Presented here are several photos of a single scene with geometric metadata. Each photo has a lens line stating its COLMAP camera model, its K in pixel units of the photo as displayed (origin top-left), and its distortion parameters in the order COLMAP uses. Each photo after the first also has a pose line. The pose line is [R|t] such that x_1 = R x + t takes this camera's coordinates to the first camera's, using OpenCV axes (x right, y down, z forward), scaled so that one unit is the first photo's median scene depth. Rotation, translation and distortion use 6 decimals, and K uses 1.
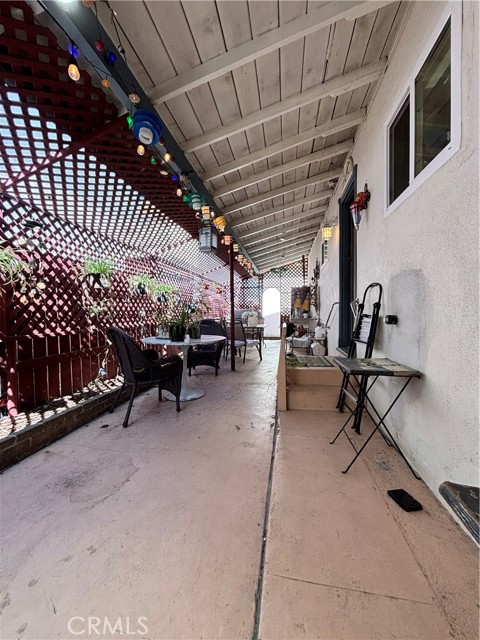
lens RADIAL K [[256.2, 0, 240.0], [0, 256.2, 320.0], [0, 0, 1]] dist [-0.000490, -0.000084]
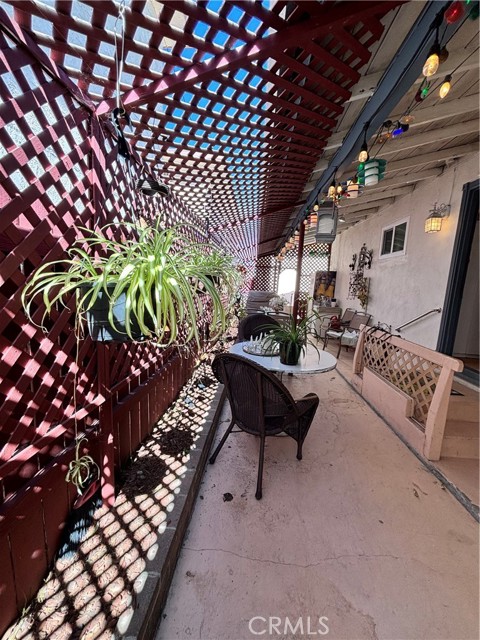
lens RADIAL K [[256.2, 0, 240.0], [0, 256.2, 320.0], [0, 0, 1]] dist [-0.000490, -0.000084]
pose [[0.991812, 0.046136, 0.119078, -0.552793], [-0.059875, 0.991616, 0.114514, -0.135953], [-0.112797, -0.120706, 0.986259, 0.334594]]
